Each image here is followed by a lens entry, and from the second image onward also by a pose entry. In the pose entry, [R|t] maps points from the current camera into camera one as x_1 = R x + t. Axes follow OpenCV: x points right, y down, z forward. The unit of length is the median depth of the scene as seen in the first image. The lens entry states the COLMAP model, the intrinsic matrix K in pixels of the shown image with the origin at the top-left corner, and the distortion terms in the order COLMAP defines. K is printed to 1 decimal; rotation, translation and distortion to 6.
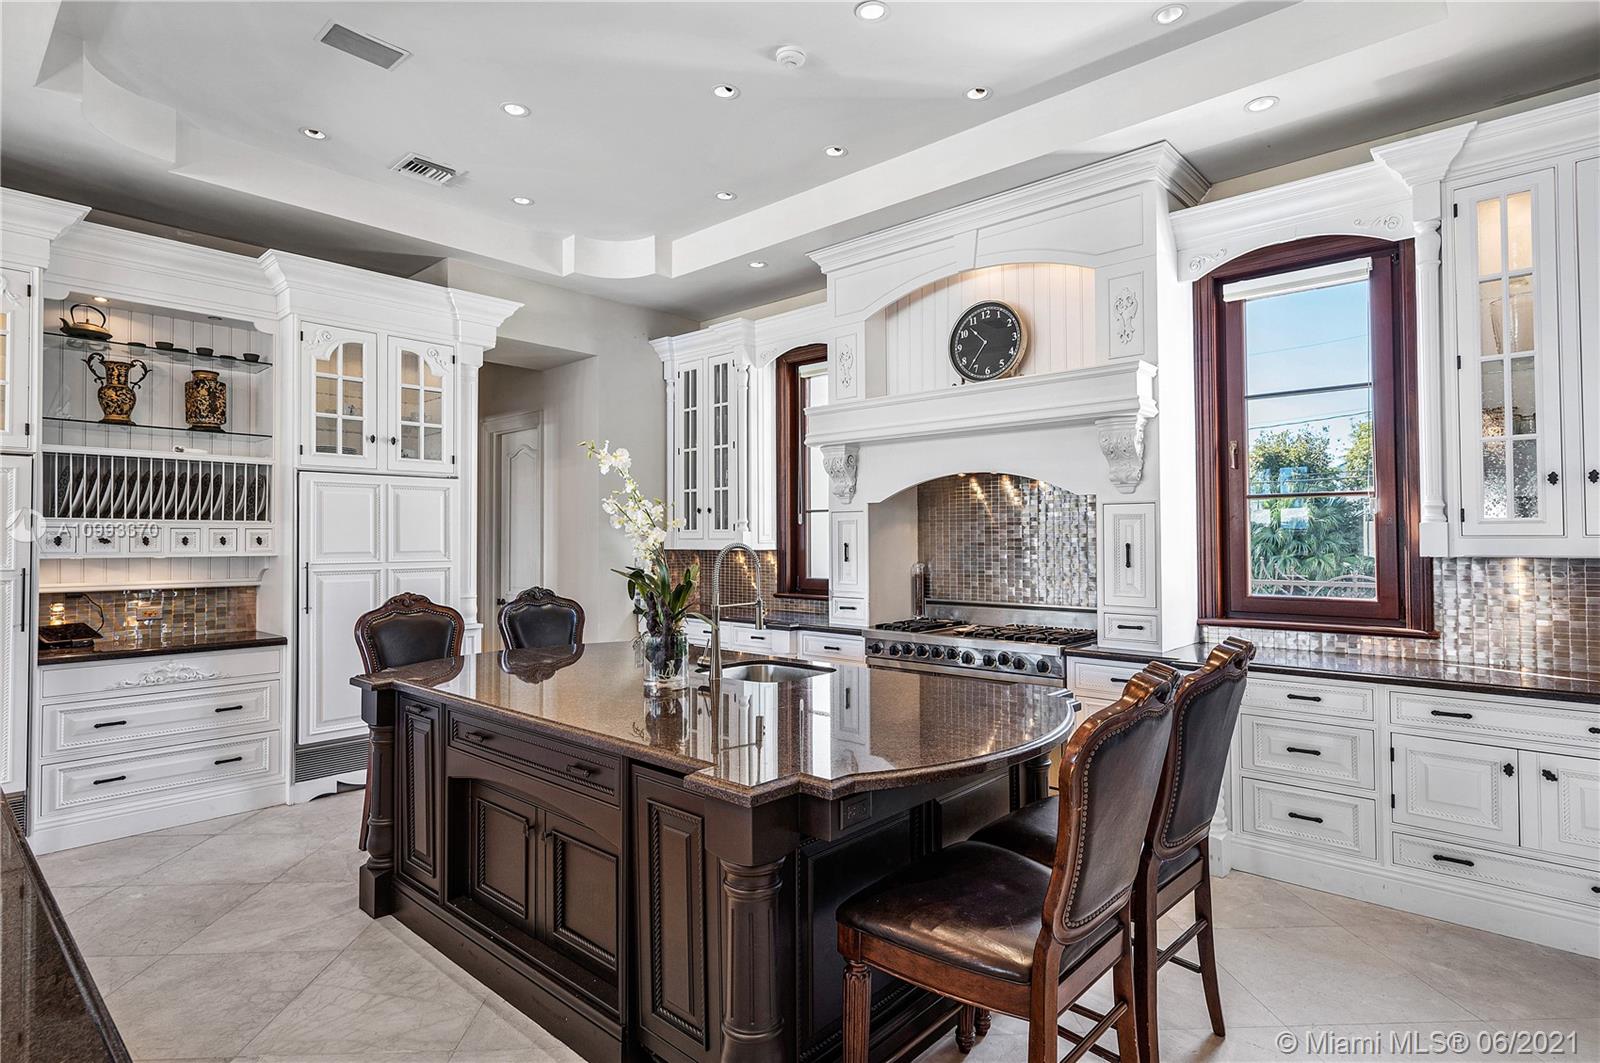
lens RADIAL K [[814.0, 0, 776.9], [0, 814.0, 520.7], [0, 0, 1]] dist [0.002251, 0.000248]
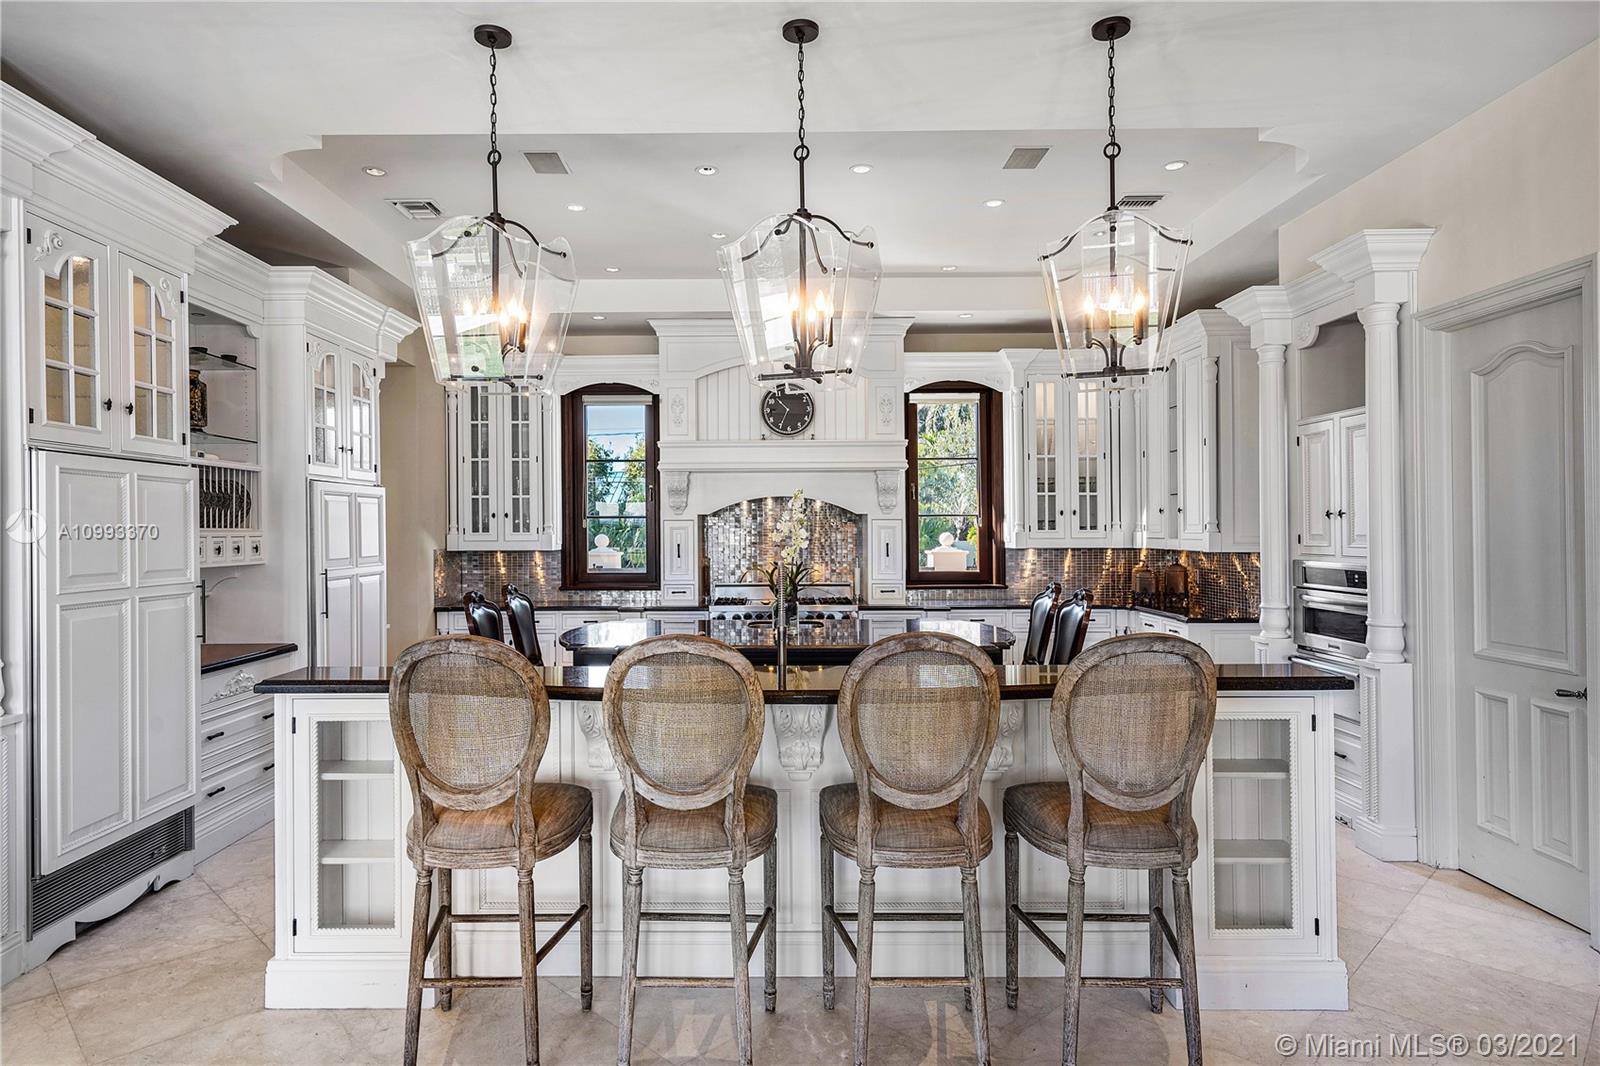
lens RADIAL K [[922.6, 0, 744.5], [0, 922.6, 520.2], [0, 0, 1]] dist [0.002315, 0.001426]
pose [[0.748543, 0.005766, 0.663061, -0.912805], [-0.010370, 0.999942, 0.003011, -0.018287], [-0.663005, -0.009130, 0.748559, -0.221989]]
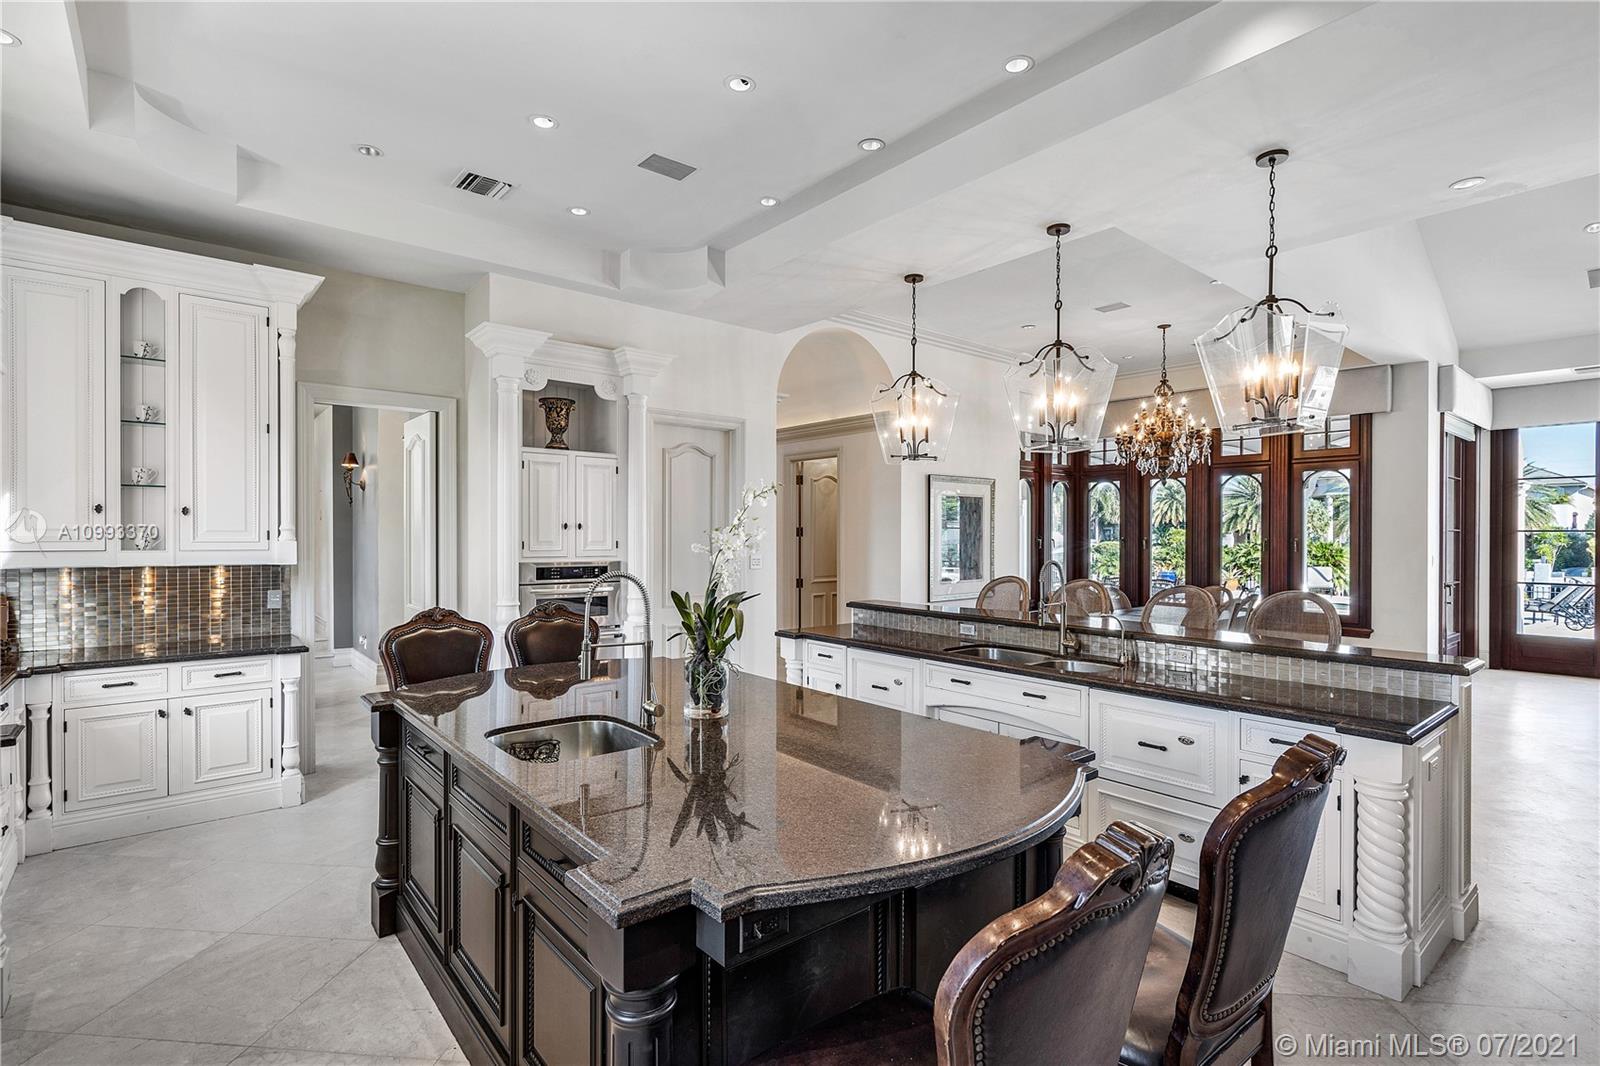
lens RADIAL K [[759.6, 0, 804.9], [0, 759.6, 543.5], [0, 0, 1]] dist [-0.000471, 0.000088]
pose [[-0.992339, -0.007905, 0.123288, -0.238716], [-0.008562, 0.999952, -0.004796, -0.000440], [-0.123244, -0.005815, -0.992359, 1.198047]]
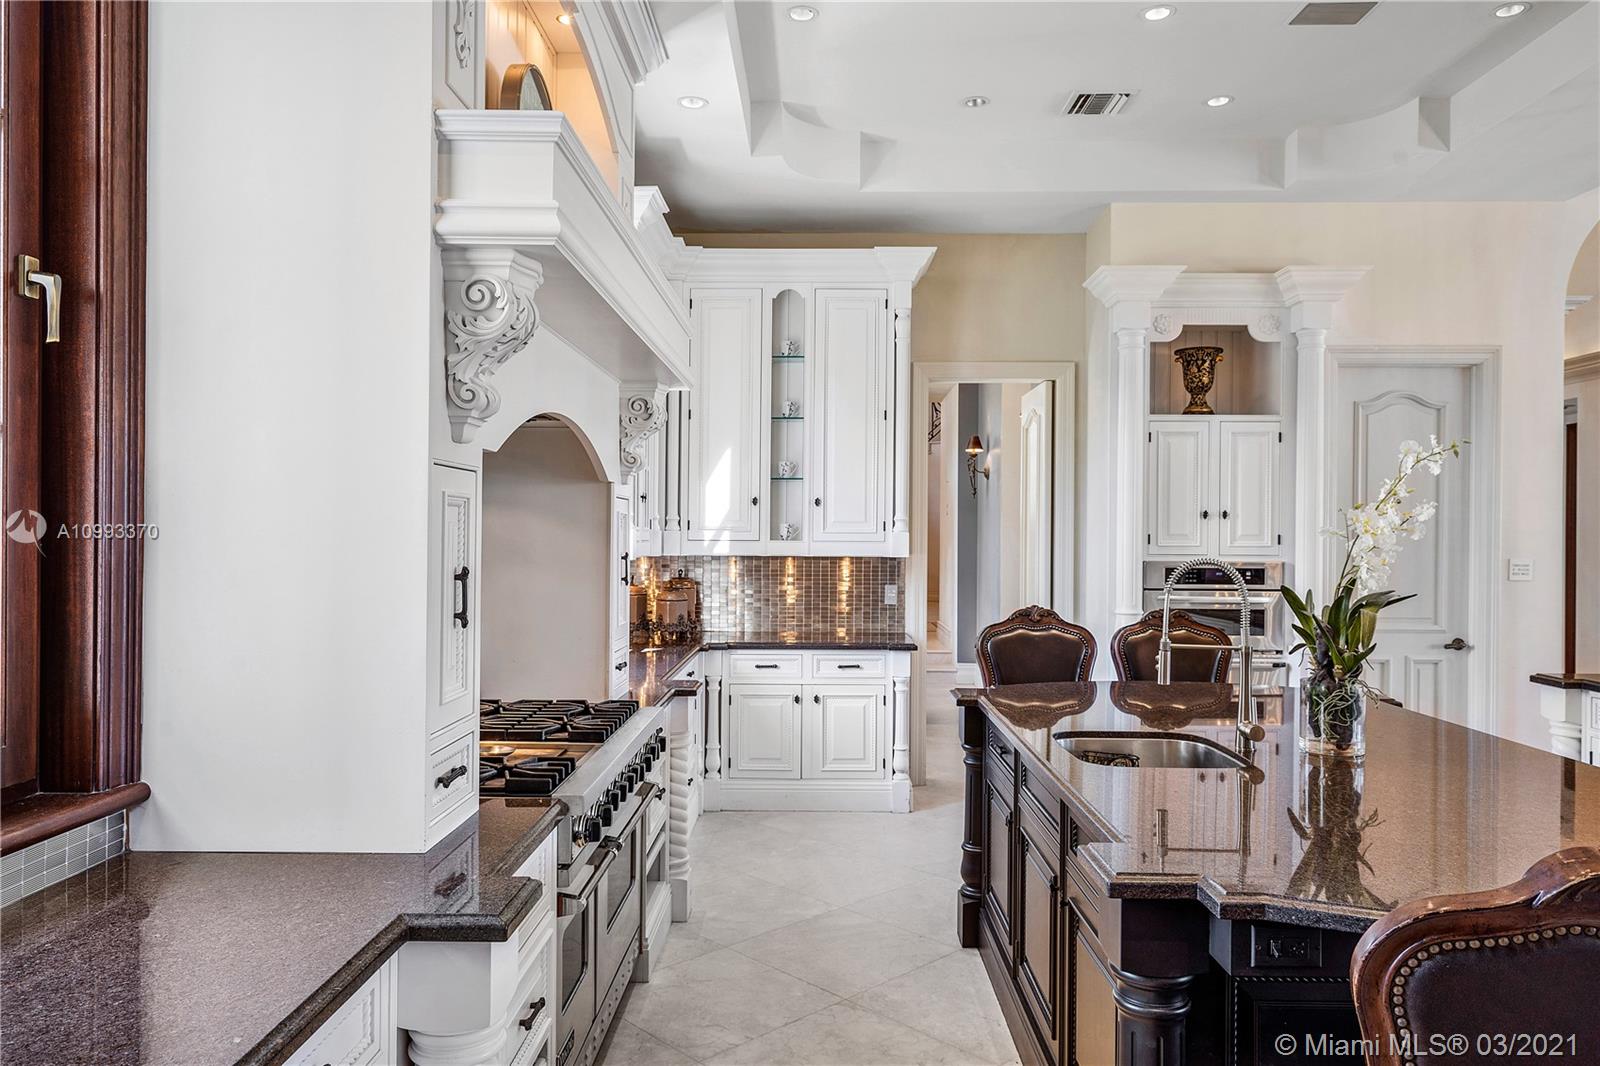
lens RADIAL K [[1094.3, 0, 800.0], [0, 1094.3, 533.0], [0, 0, 1]] dist [0.001592, 0.001381]
pose [[-0.664705, -0.003394, 0.747098, -0.365488], [-0.019749, 0.999720, -0.013029, 0.017371], [-0.746845, -0.023415, -0.664586, 1.283598]]
